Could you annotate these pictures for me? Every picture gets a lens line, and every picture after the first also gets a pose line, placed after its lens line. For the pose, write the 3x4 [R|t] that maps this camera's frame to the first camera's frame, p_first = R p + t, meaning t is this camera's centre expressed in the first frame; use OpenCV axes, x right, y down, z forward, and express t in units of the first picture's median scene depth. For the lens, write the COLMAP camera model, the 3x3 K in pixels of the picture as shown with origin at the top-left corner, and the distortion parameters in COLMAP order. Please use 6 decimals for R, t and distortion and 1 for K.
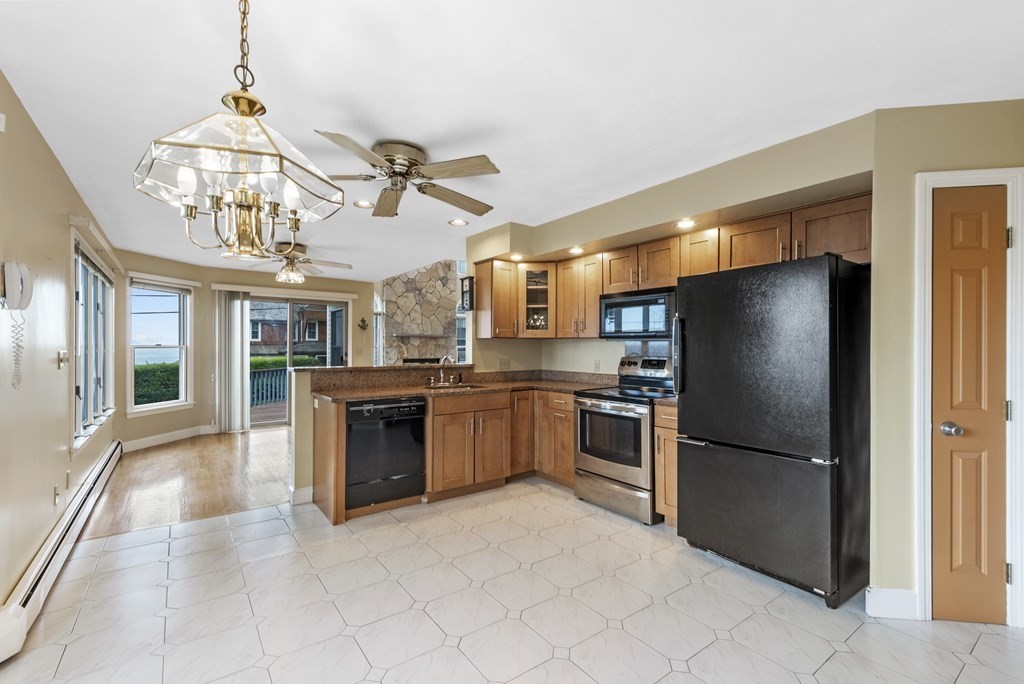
lens RADIAL K [[460.8, 0, 518.9], [0, 460.8, 344.5], [0, 0, 1]] dist [0.016975, -0.002352]
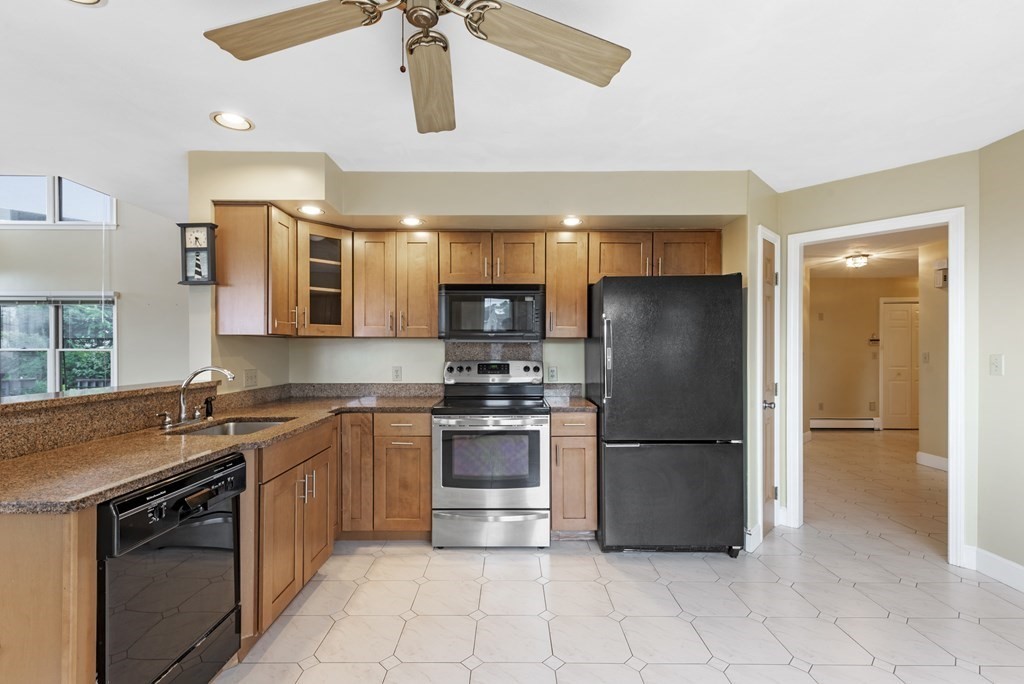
lens RADIAL K [[460.8, 0, 512.5], [0, 460.8, 348.4], [0, 0, 1]] dist [0.016975, -0.002352]
pose [[0.591366, -0.000382, 0.806403, -0.396323], [-0.000708, 0.999999, 0.000992, 0.002193], [-0.806403, -0.001158, 0.591366, 0.430967]]
